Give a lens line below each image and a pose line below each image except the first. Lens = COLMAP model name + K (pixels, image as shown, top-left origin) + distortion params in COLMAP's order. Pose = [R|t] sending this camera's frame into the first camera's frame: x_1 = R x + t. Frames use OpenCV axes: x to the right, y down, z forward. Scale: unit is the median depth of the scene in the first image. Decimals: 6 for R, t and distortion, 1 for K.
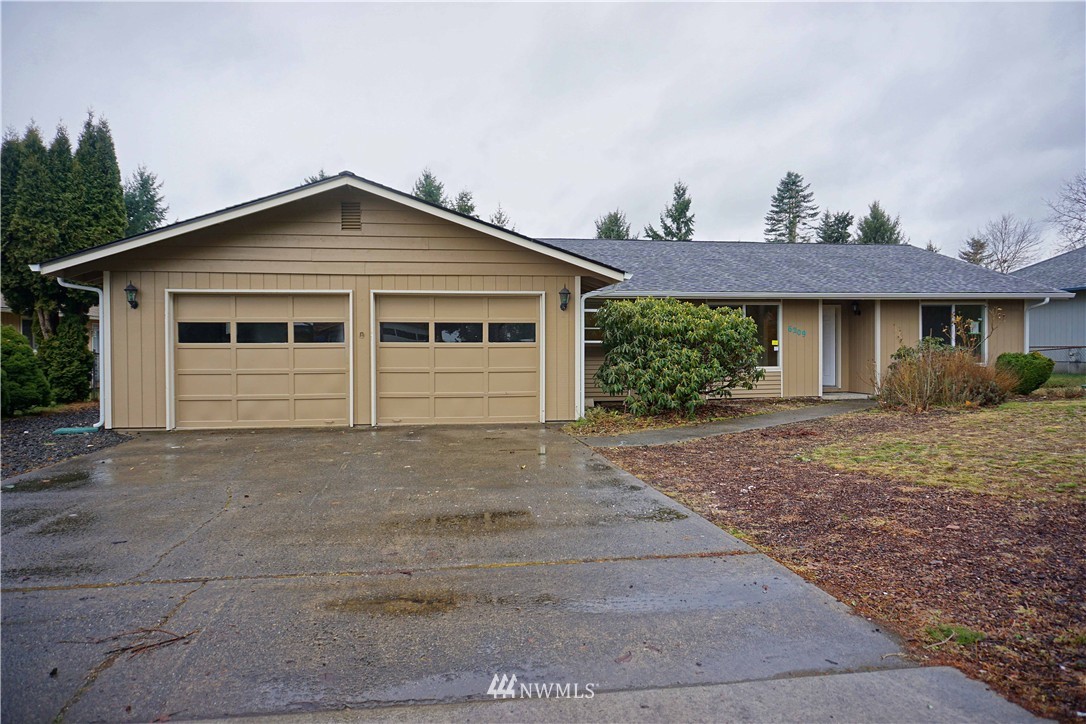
lens RADIAL K [[723.3, 0, 541.1], [0, 723.3, 358.5], [0, 0, 1]] dist [-0.010253, -0.000898]
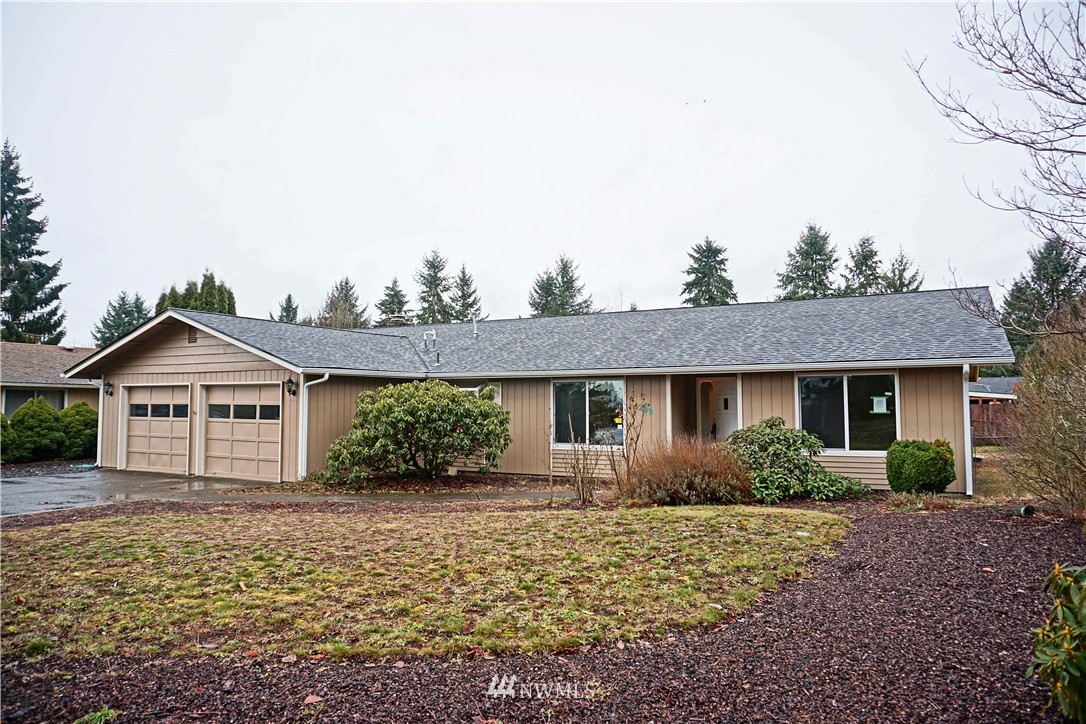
lens RADIAL K [[723.3, 0, 539.9], [0, 723.3, 360.1], [0, 0, 1]] dist [-0.010253, -0.000898]
pose [[0.792312, -0.029958, -0.609381, 1.180560], [-0.014325, 0.997605, -0.067669, -0.049671], [0.609948, 0.062345, 0.789985, 0.252180]]
